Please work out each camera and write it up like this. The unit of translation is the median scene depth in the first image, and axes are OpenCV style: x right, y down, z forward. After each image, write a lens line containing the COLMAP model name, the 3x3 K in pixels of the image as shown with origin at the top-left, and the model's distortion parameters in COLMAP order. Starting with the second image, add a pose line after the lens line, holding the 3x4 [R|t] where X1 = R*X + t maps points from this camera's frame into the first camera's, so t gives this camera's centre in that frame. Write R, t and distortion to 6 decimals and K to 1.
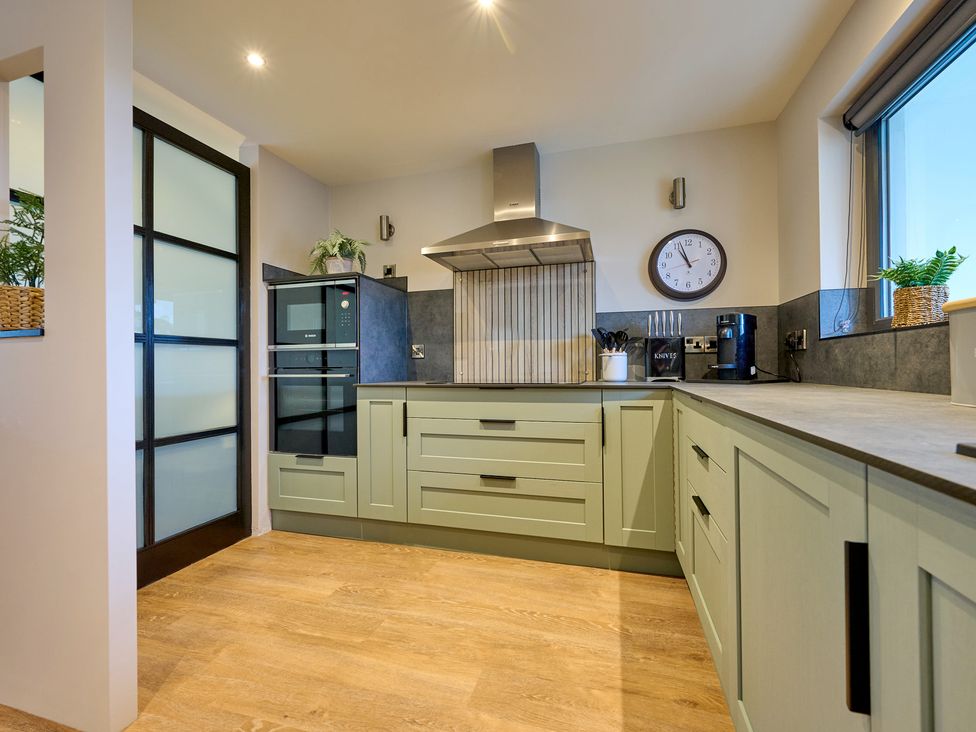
lens RADIAL K [[431.6, 0, 481.5], [0, 431.6, 364.6], [0, 0, 1]] dist [-0.005659, -0.000186]
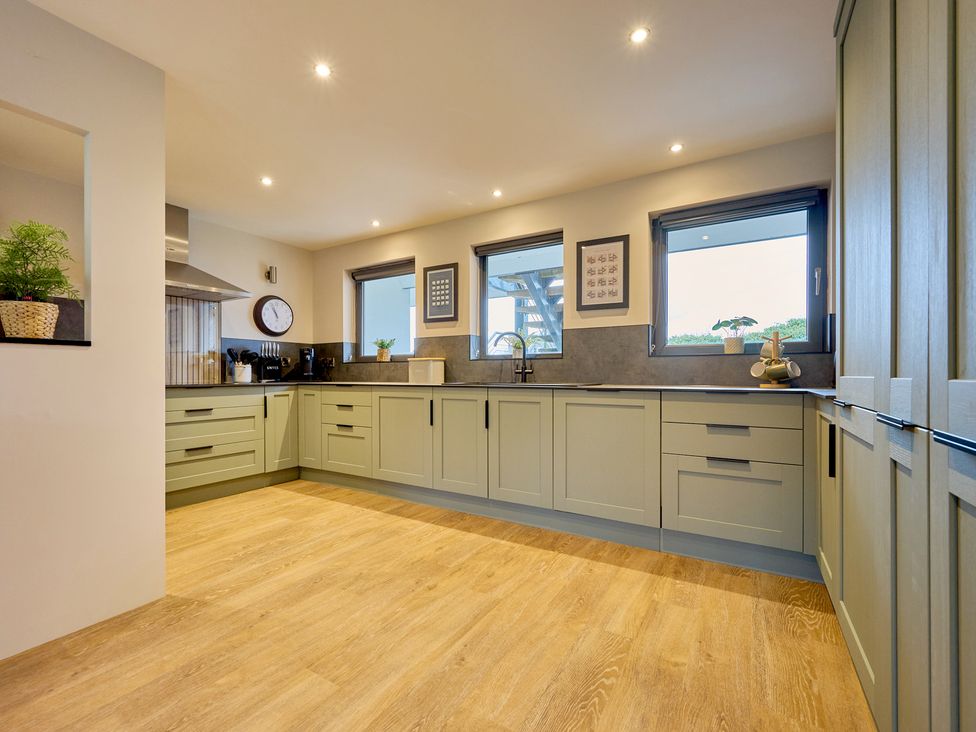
lens RADIAL K [[431.6, 0, 480.5], [0, 431.6, 370.1], [0, 0, 1]] dist [-0.005659, -0.000186]
pose [[0.265496, 0.017408, 0.963955, -1.039388], [-0.006721, 0.999846, -0.016205, 0.012030], [-0.964088, -0.002176, 0.265572, -0.289037]]
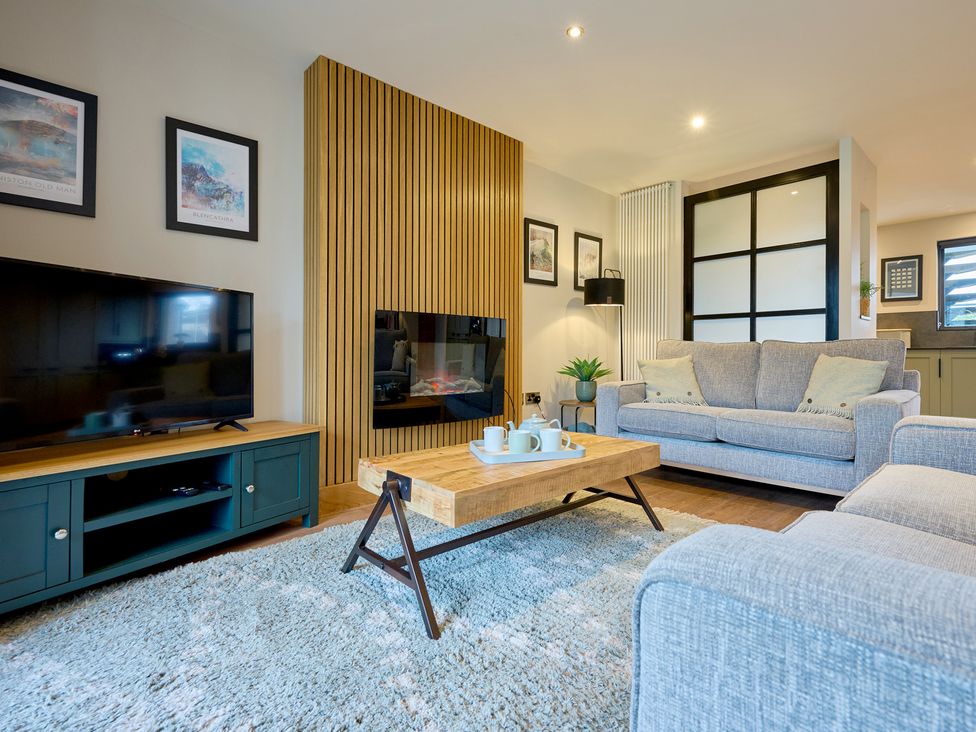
lens RADIAL K [[501.9, 0, 524.0], [0, 501.9, 355.6], [0, 0, 1]] dist [-0.004382, 0.003793]
pose [[0.479796, 0.011283, 0.877307, -2.476063], [-0.011533, 0.999912, -0.006553, 0.102345], [-0.877304, -0.006974, 0.479884, 0.709025]]
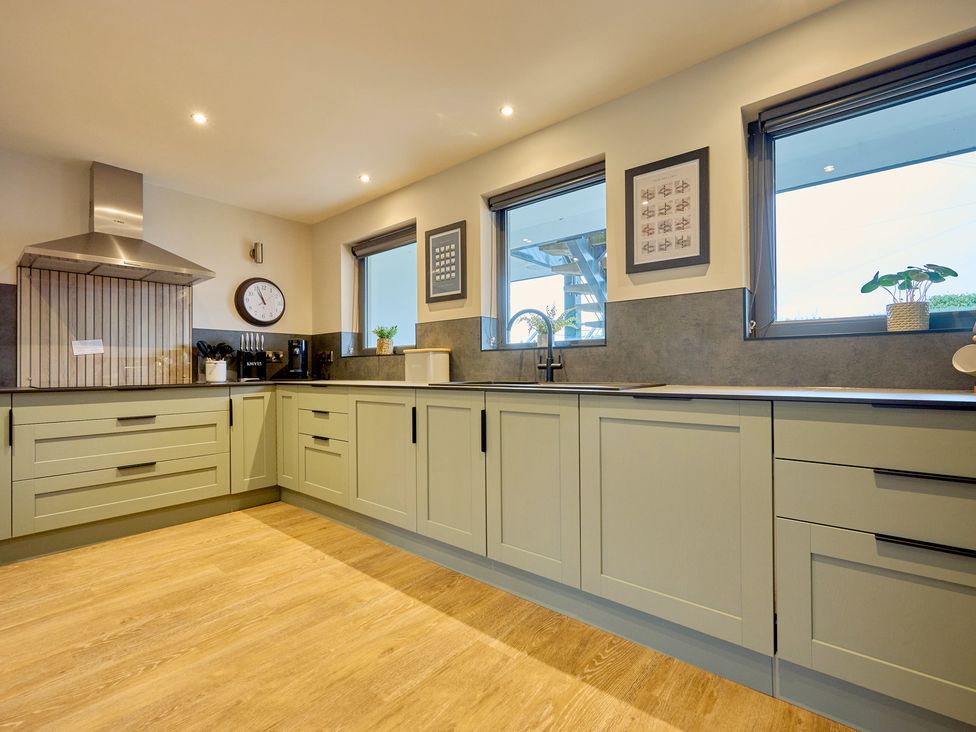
lens RADIAL K [[447.2, 0, 480.5], [0, 447.2, 362.4], [0, 0, 1]] dist [-0.001920, 0.000622]
pose [[0.410565, 0.018602, 0.911642, -0.637241], [-0.000227, 0.999794, -0.020299, 0.005921], [-0.911831, 0.008127, 0.410484, -0.323085]]
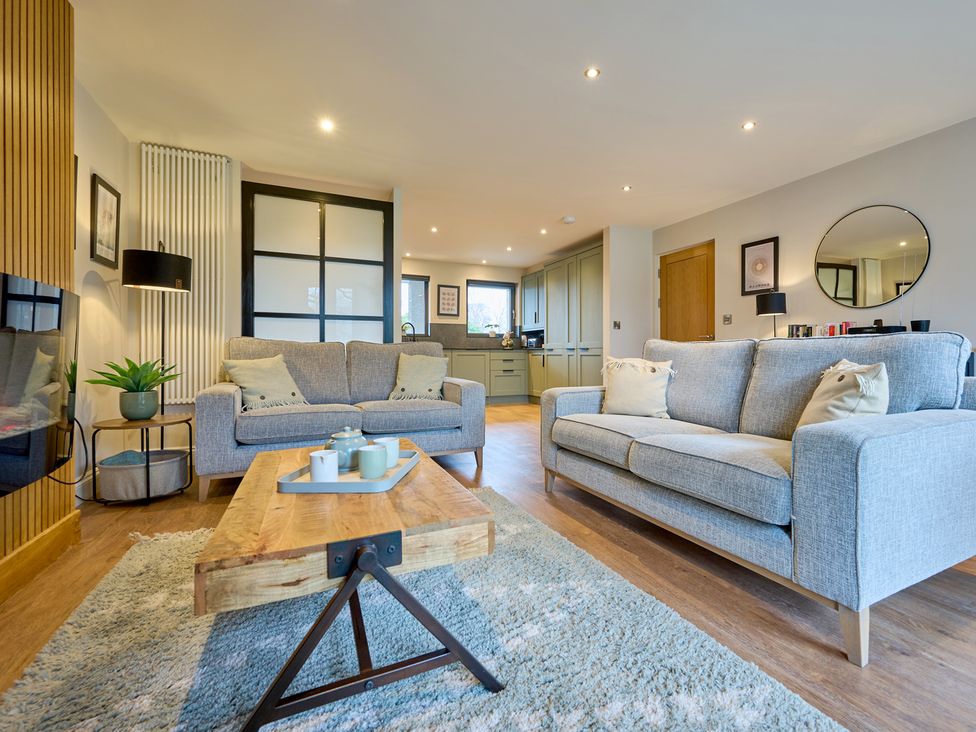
lens RADIAL K [[447.2, 0, 547.6], [0, 447.2, 352.1], [0, 0, 1]] dist [-0.001920, 0.000622]
pose [[-0.710675, 0.015469, 0.703351, -2.351805], [0.009232, 0.999877, -0.012662, 0.101377], [-0.703460, -0.002505, -0.710730, 1.409583]]
